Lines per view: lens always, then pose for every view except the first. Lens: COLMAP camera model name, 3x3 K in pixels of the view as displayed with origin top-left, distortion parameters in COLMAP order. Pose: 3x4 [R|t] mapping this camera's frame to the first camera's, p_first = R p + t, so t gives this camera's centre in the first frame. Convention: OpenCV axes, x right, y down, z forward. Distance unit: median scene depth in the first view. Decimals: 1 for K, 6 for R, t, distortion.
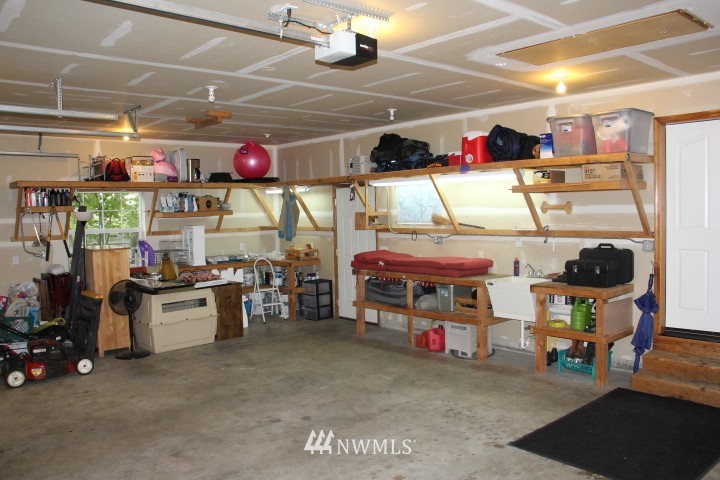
lens RADIAL K [[593.8, 0, 364.4], [0, 593.8, 239.2], [0, 0, 1]] dist [-0.135258, 0.025895]
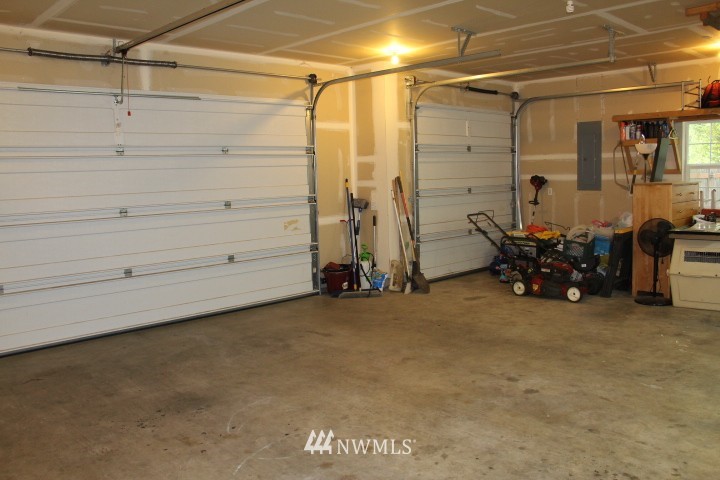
lens RADIAL K [[593.8, 0, 364.2], [0, 593.8, 240.8], [0, 0, 1]] dist [-0.135258, 0.025895]
pose [[0.050256, 0.132155, -0.989954, 0.638763], [-0.019680, 0.991145, 0.131315, -0.005451], [0.998542, 0.012883, 0.052412, 0.689864]]
